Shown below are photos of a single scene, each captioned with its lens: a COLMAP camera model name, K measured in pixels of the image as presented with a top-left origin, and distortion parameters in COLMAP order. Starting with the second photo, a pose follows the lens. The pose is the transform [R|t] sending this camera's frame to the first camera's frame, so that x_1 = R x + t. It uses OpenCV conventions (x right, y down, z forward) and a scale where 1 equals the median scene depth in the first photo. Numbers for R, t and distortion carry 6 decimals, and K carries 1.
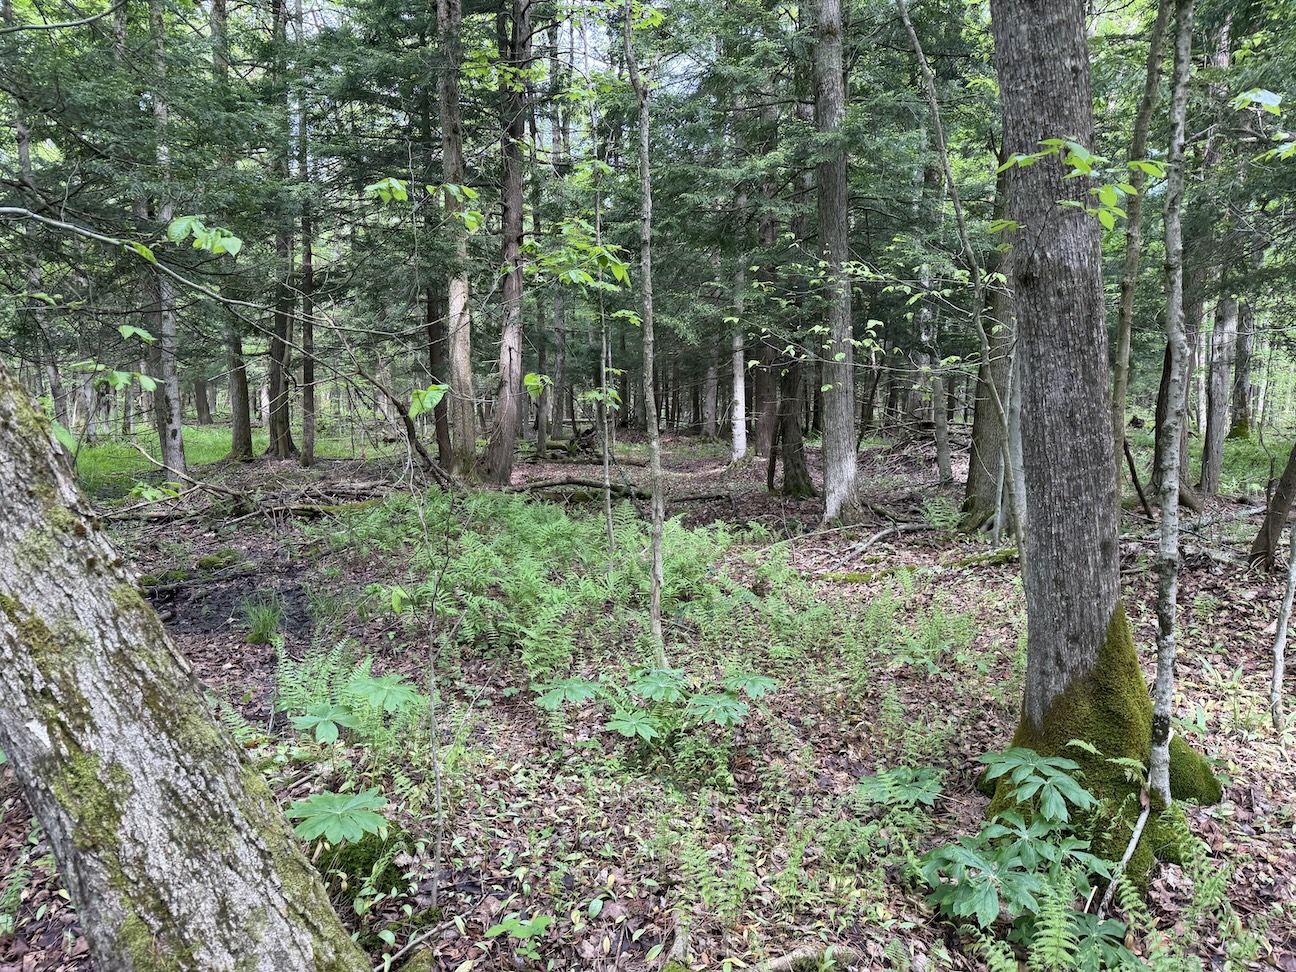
lens RADIAL K [[909.5, 0, 648.1], [0, 909.5, 481.8], [0, 0, 1]] dist [-0.000533, 0.000180]
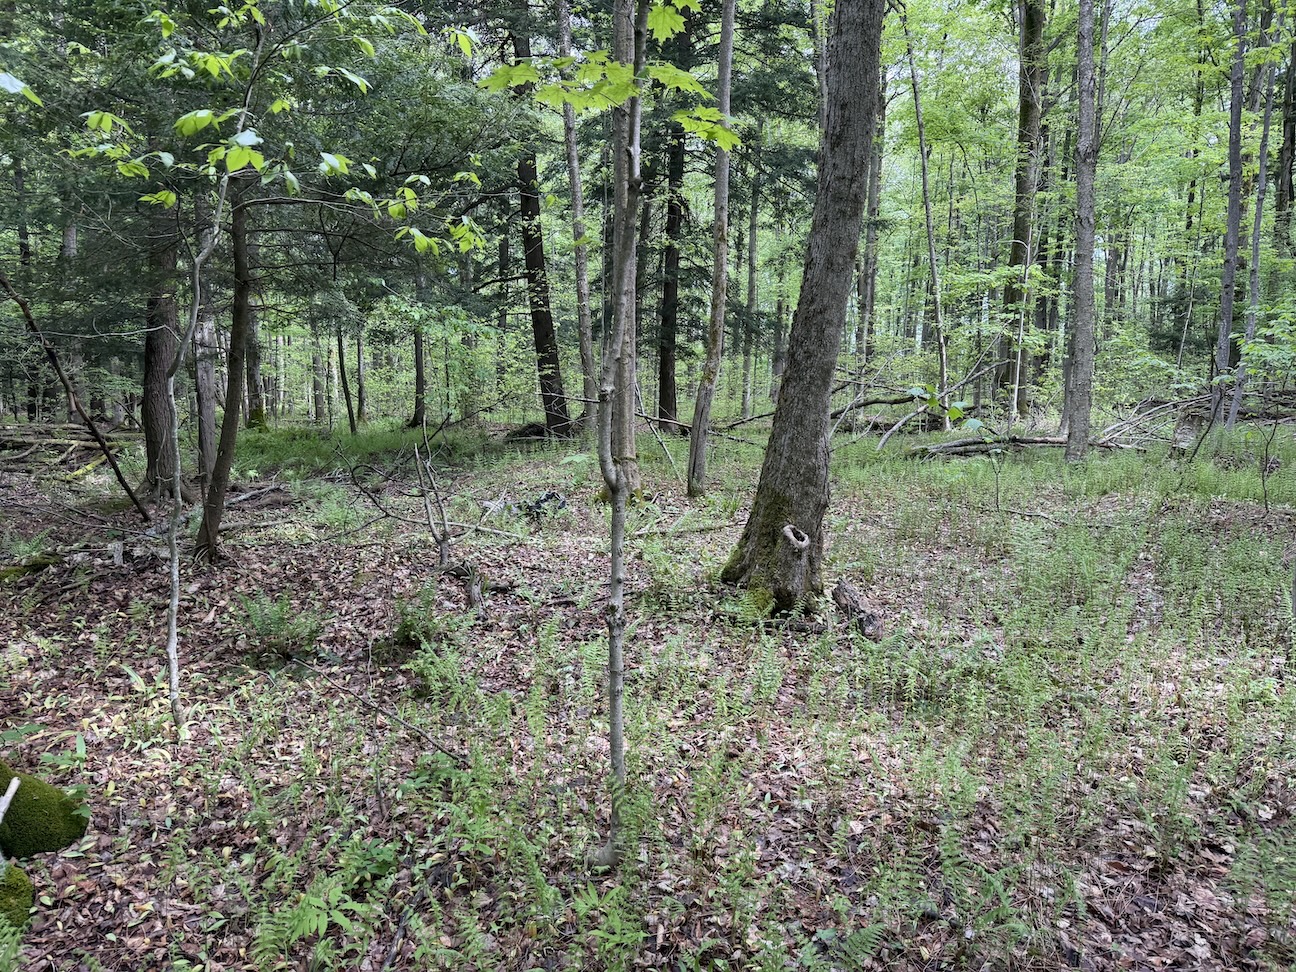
lens RADIAL K [[909.5, 0, 647.4], [0, 909.5, 487.9], [0, 0, 1]] dist [-0.000533, 0.000180]
pose [[0.569564, -0.102856, 0.815486, 0.125306], [0.090164, 0.993971, 0.062395, -0.005803], [-0.816987, 0.037989, 0.575404, -0.014858]]
